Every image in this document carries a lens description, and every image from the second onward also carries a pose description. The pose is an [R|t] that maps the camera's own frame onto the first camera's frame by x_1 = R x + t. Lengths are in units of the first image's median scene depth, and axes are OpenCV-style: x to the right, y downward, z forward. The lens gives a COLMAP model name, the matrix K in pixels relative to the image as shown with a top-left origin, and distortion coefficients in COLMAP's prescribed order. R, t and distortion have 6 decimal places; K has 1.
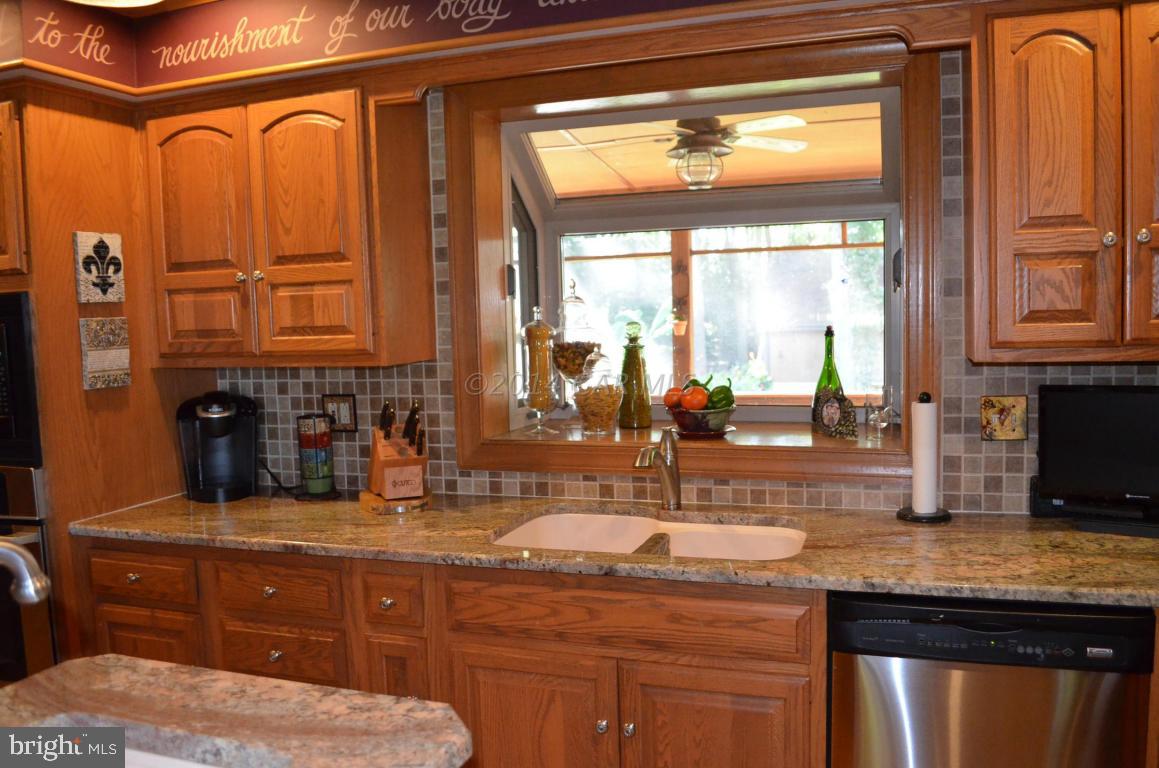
lens RADIAL K [[908.7, 0, 590.9], [0, 908.7, 386.4], [0, 0, 1]] dist [-0.084946, 0.009885]
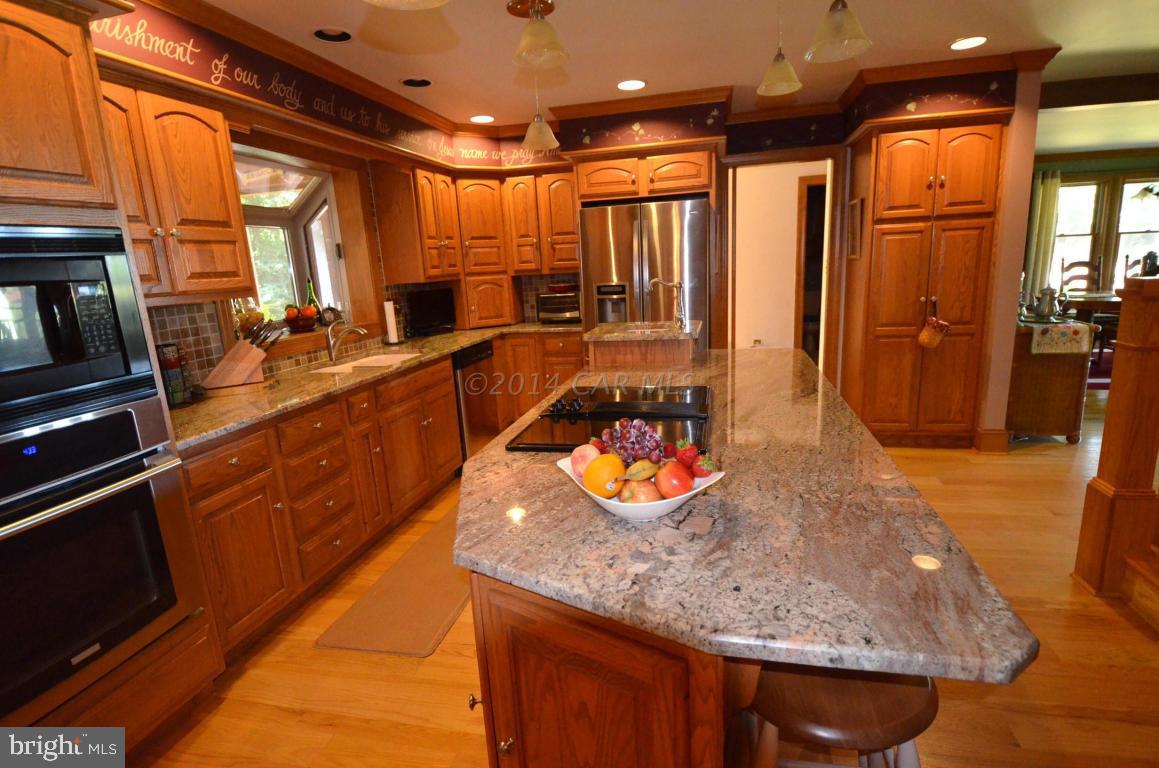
lens RADIAL K [[581.2, 0, 588.0], [0, 581.2, 396.3], [0, 0, 1]] dist [0.018482, -0.022729]
pose [[-0.097867, -0.189439, 0.977003, -1.347619], [0.138407, 0.969585, 0.201865, 0.021004], [-0.985528, 0.154980, -0.068670, 0.515963]]
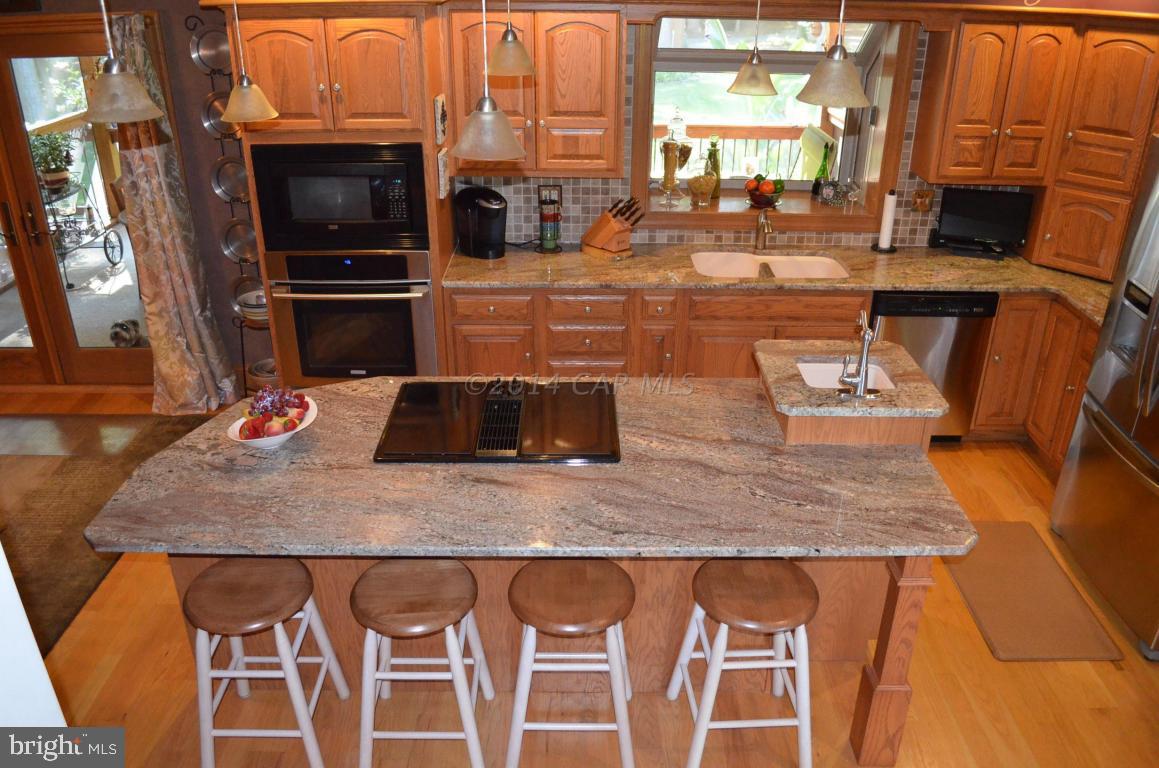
lens RADIAL K [[908.7, 0, 588.5], [0, 908.7, 393.3], [0, 0, 1]] dist [-0.084946, 0.009885]
pose [[0.944446, -0.111448, 0.309194, -0.881147], [-0.008679, 0.931969, 0.362434, -0.269269], [-0.328552, -0.344983, 0.879227, -0.666059]]
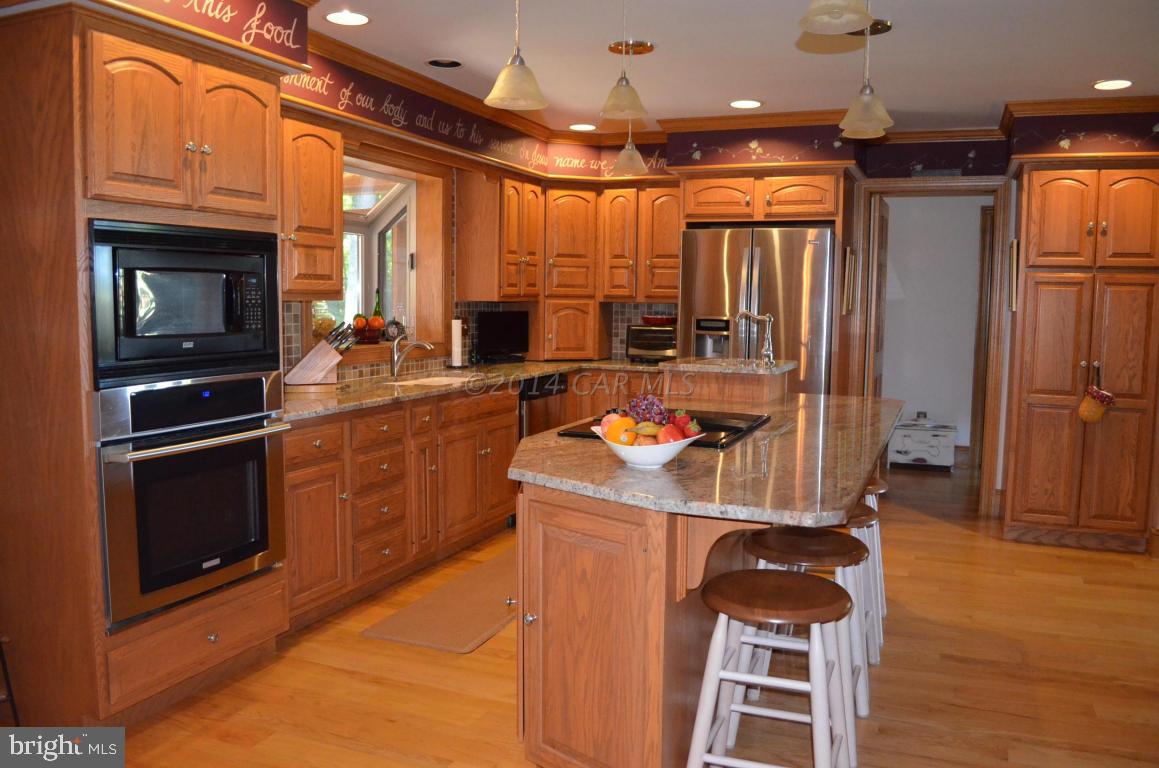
lens RADIAL K [[908.7, 0, 588.8], [0, 908.7, 390.7], [0, 0, 1]] dist [-0.084946, 0.009885]
pose [[0.062471, -0.070827, 0.995530, -1.873880], [0.067768, 0.995478, 0.066571, 0.062815], [-0.995743, 0.063307, 0.066989, 0.449419]]
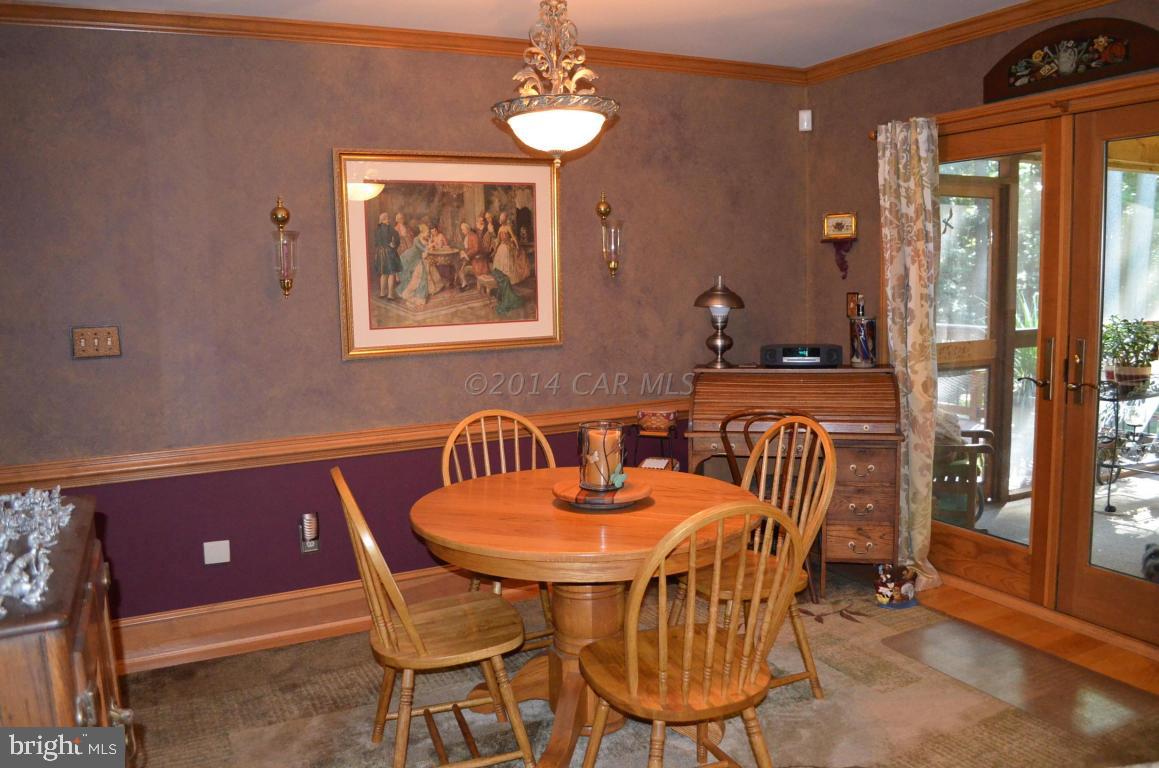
lens RADIAL K [[908.7, 0, 584.7], [0, 908.7, 391.7], [0, 0, 1]] dist [-0.084946, 0.009885]
pose [[0.714772, 0.103451, -0.691664, -0.991922], [-0.054575, 0.994234, 0.092307, 0.035928], [0.697225, -0.028231, 0.716296, 0.036610]]
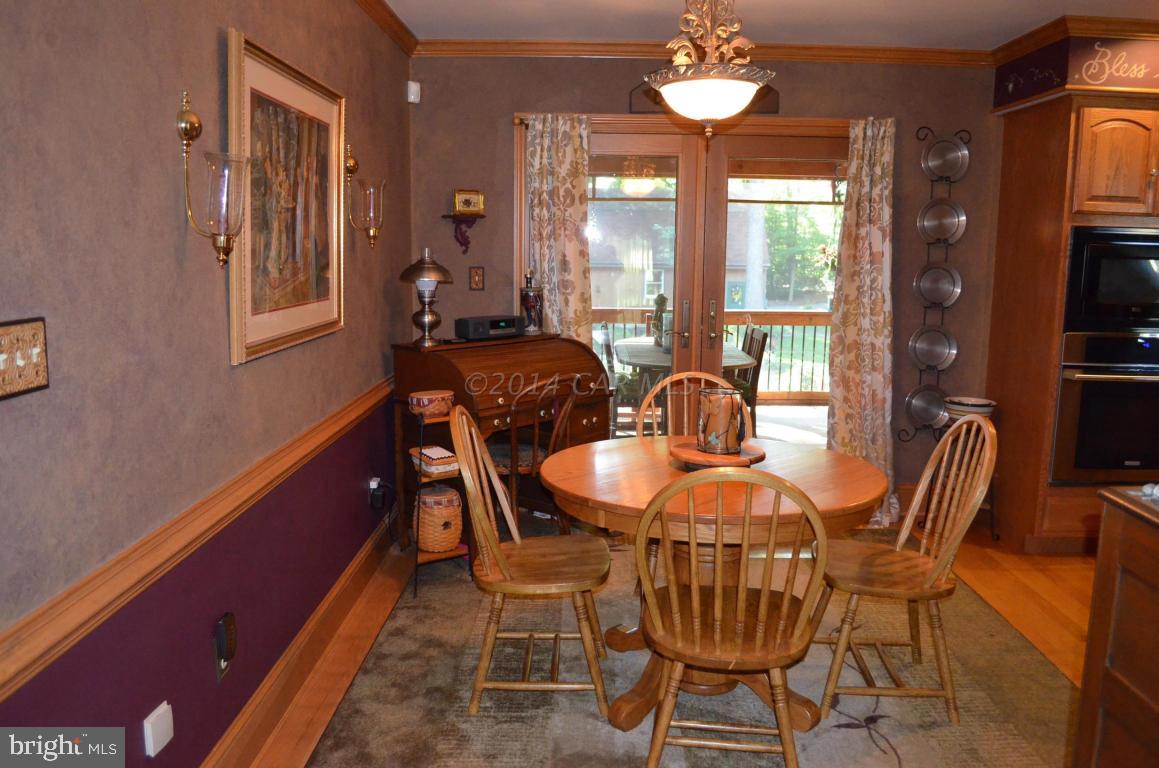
lens RADIAL K [[908.7, 0, 597.7], [0, 908.7, 391.7], [0, 0, 1]] dist [-0.084946, 0.009885]
pose [[0.949569, -0.008661, 0.313438, -2.228853], [-0.016291, 0.996906, 0.076898, 0.088390], [-0.313134, -0.078126, 0.946490, -0.207651]]
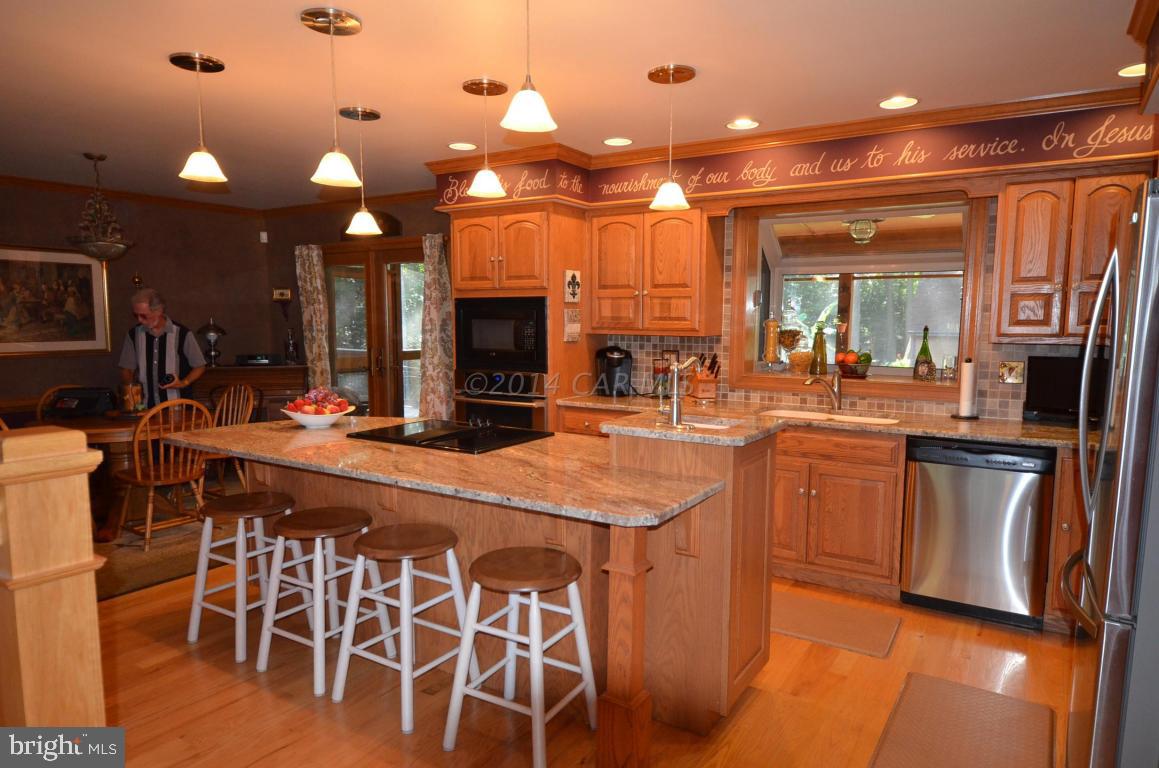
lens RADIAL K [[718.1, 0, 587.8], [0, 718.1, 395.6], [0, 0, 1]] dist [0.021416, -0.017344]
pose [[0.971825, 0.059877, -0.227973, -0.094168], [-0.052572, 0.997894, 0.037990, 0.070055], [0.229768, -0.024934, 0.972926, -0.771779]]
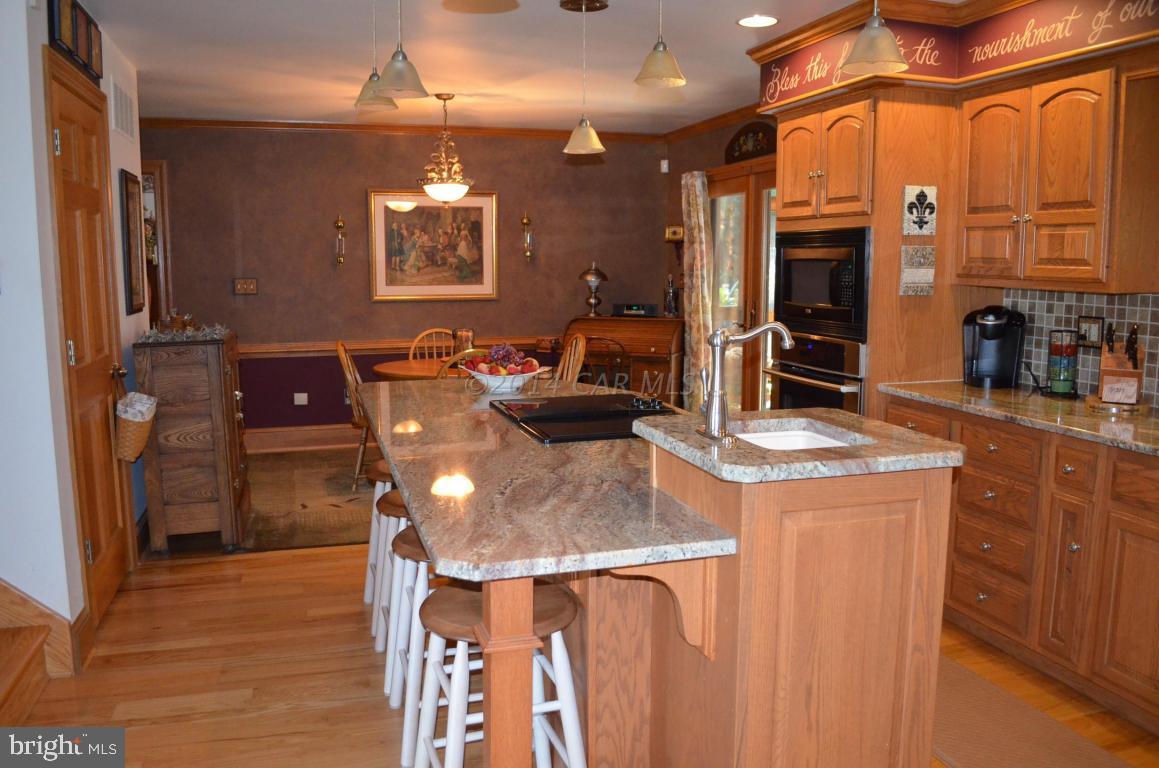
lens RADIAL K [[908.7, 0, 585.3], [0, 908.7, 390.1], [0, 0, 1]] dist [-0.084946, 0.009885]
pose [[0.590732, 0.145419, -0.793655, 0.324559], [-0.084448, 0.989366, 0.118422, 0.027316], [0.802436, -0.002933, 0.596731, -0.304453]]
